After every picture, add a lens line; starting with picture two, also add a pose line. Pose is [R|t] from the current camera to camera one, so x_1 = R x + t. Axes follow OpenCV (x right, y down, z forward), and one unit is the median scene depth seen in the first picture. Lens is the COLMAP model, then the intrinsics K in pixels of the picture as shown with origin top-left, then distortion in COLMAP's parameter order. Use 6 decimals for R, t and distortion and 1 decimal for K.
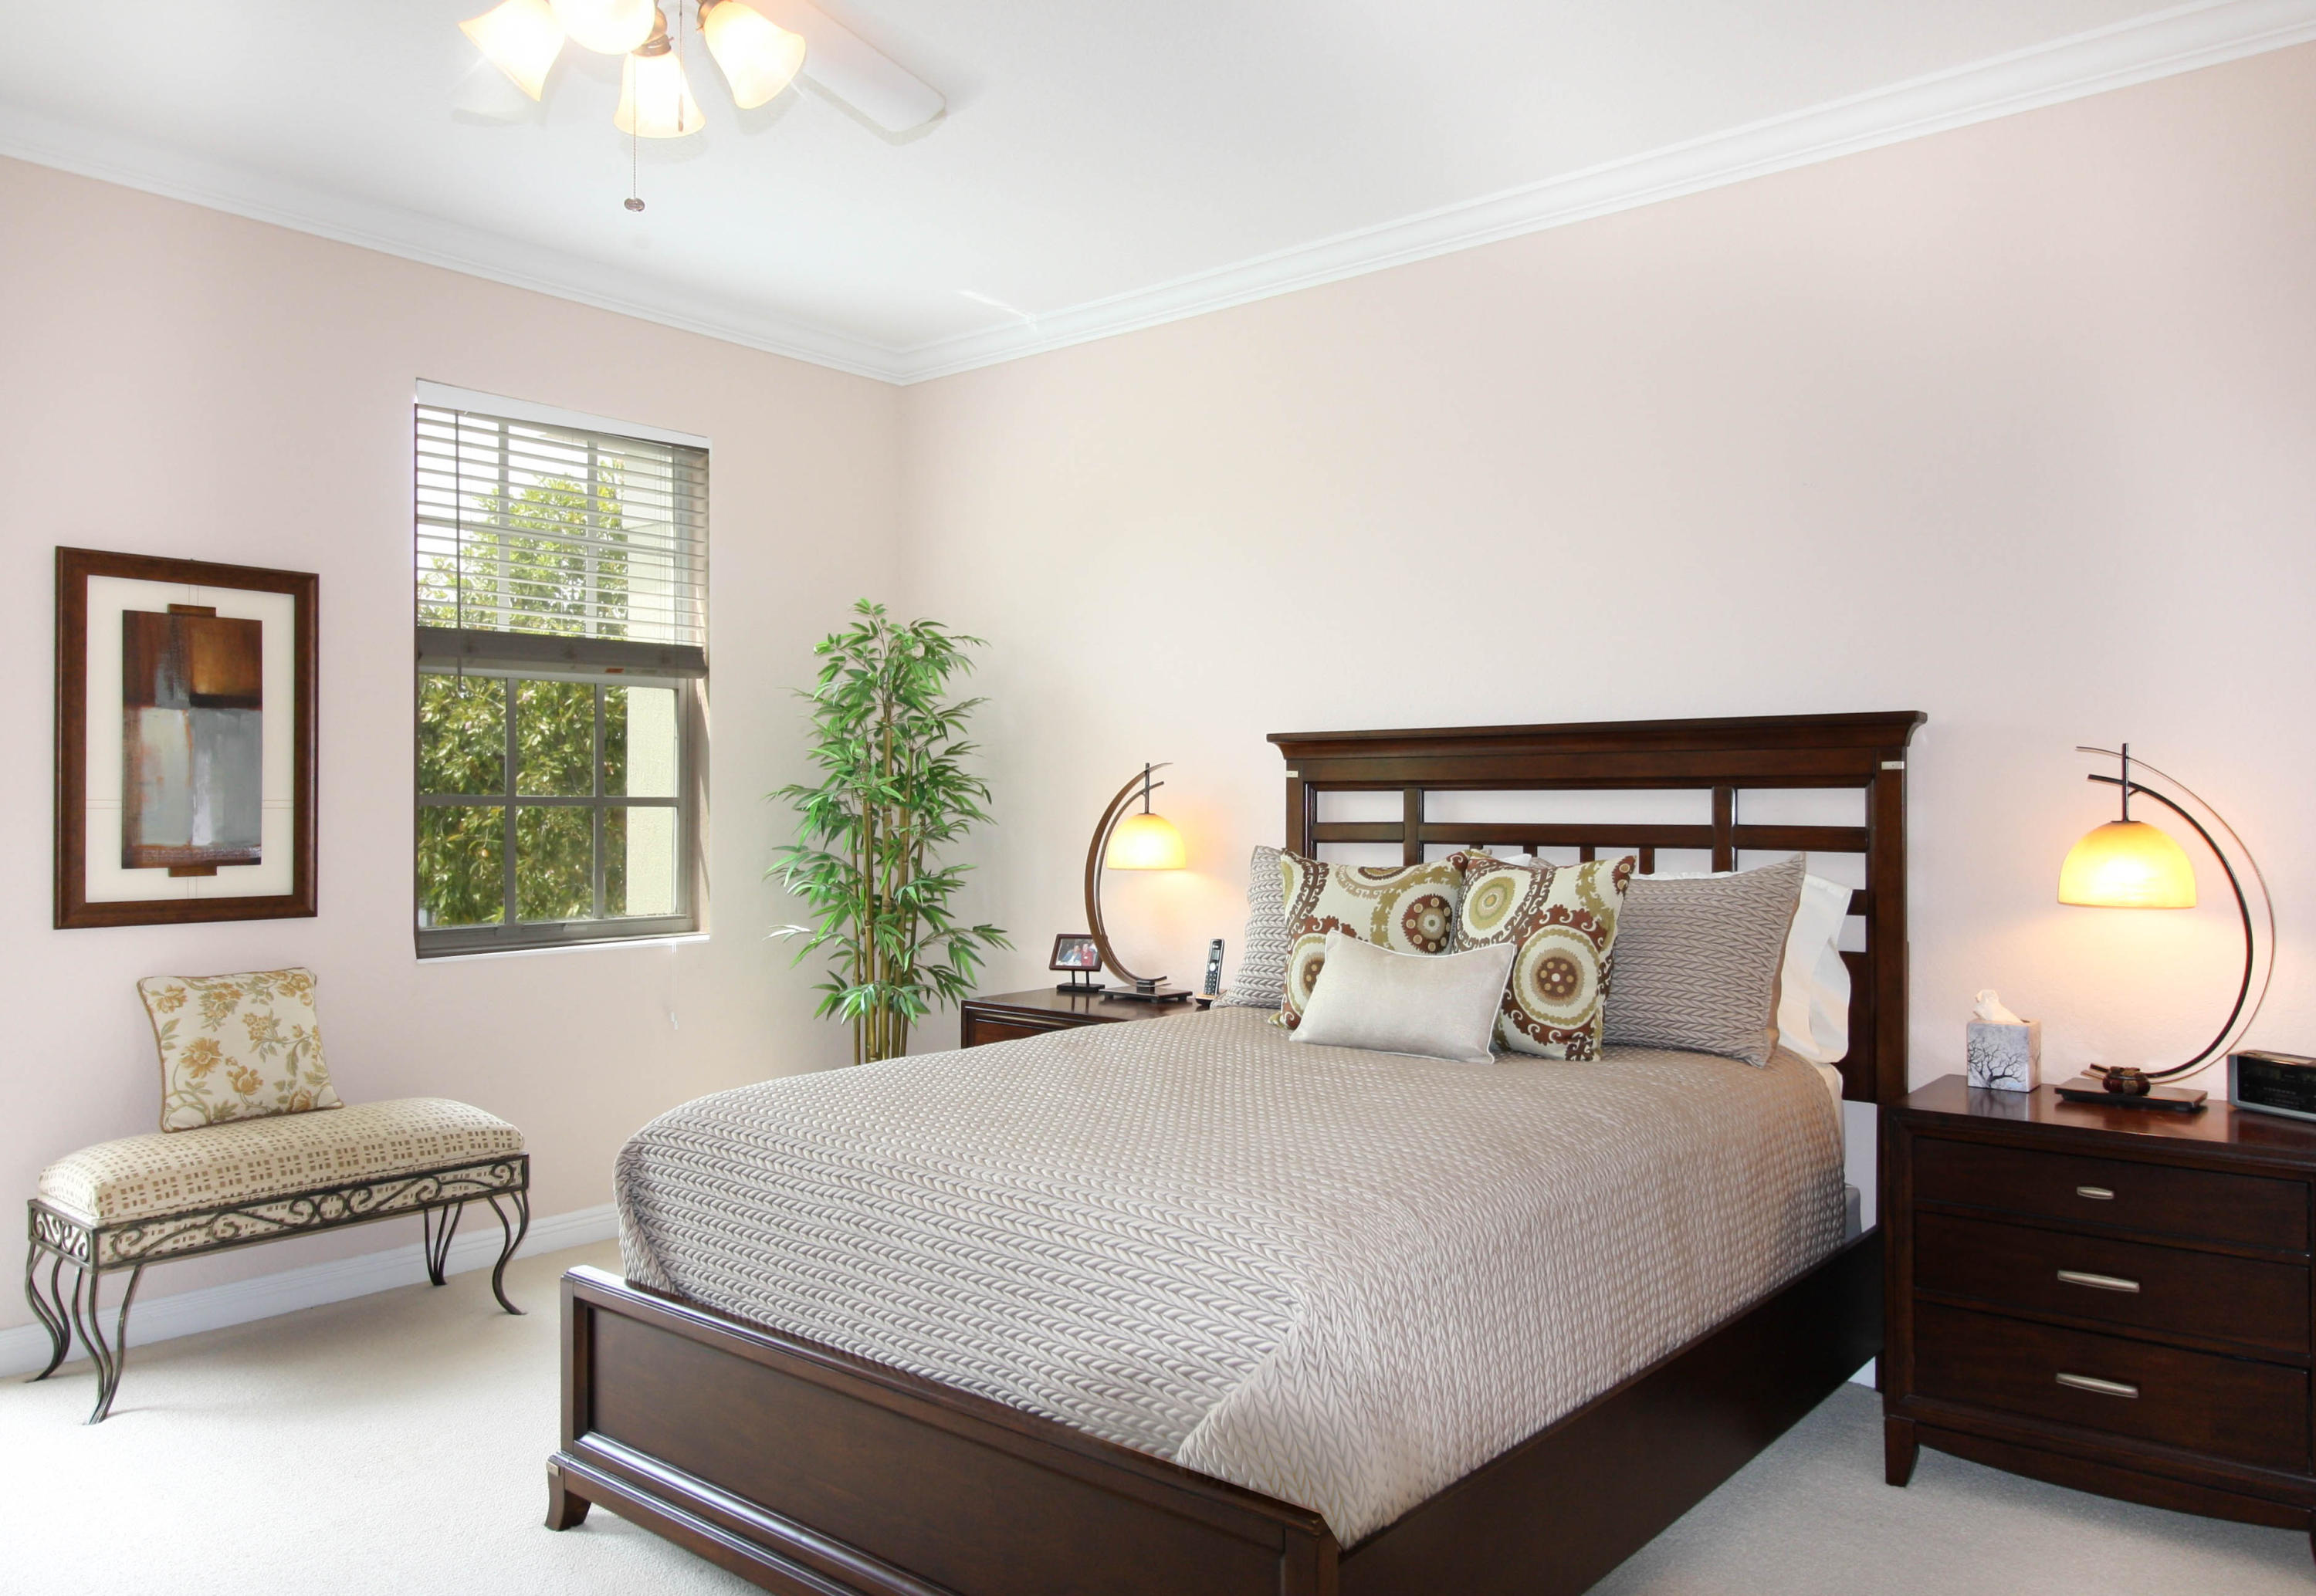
lens RADIAL K [[1606.5, 0, 1158.0], [0, 1606.5, 798.0], [0, 0, 1]] dist [0.003971, 0.001355]
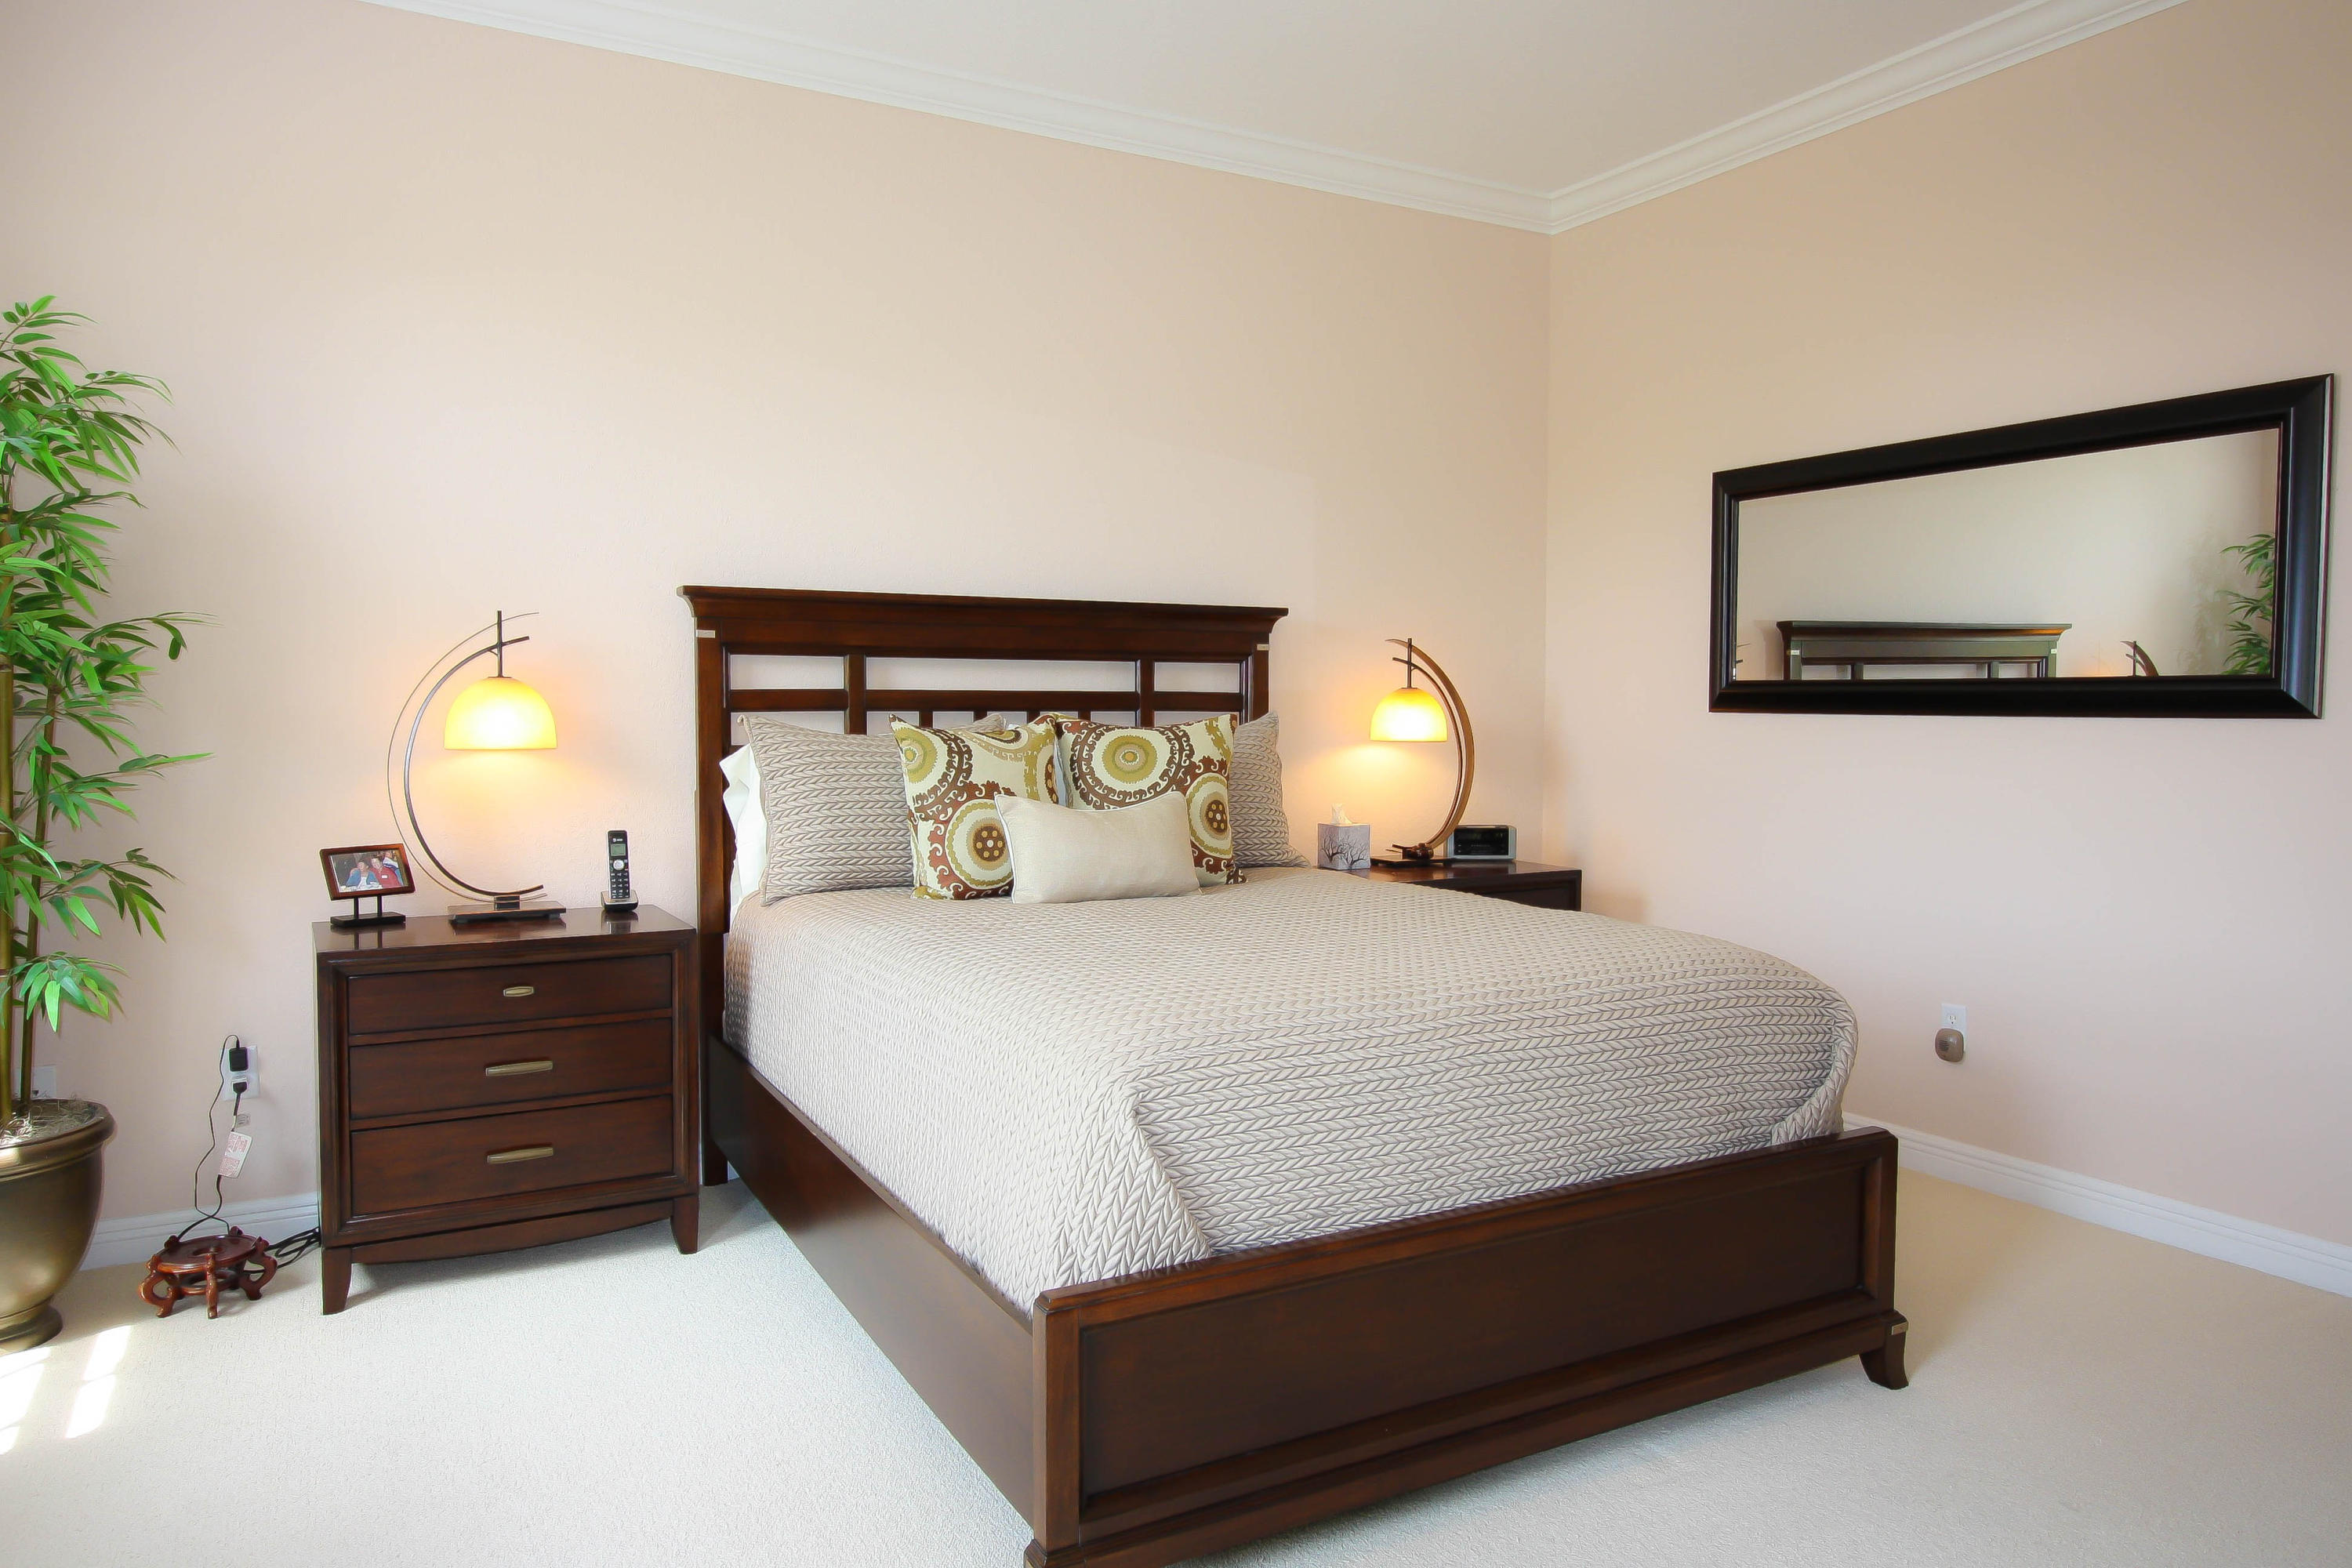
lens RADIAL K [[1548.1, 0, 1176.0], [0, 1548.1, 784.0], [0, 0, 1]] dist [0.000005, 0.000008]
pose [[0.357235, -0.048991, 0.932729, -0.733215], [-0.007952, 0.998428, 0.055488, 0.021381], [-0.933981, -0.027240, 0.356283, 0.548497]]
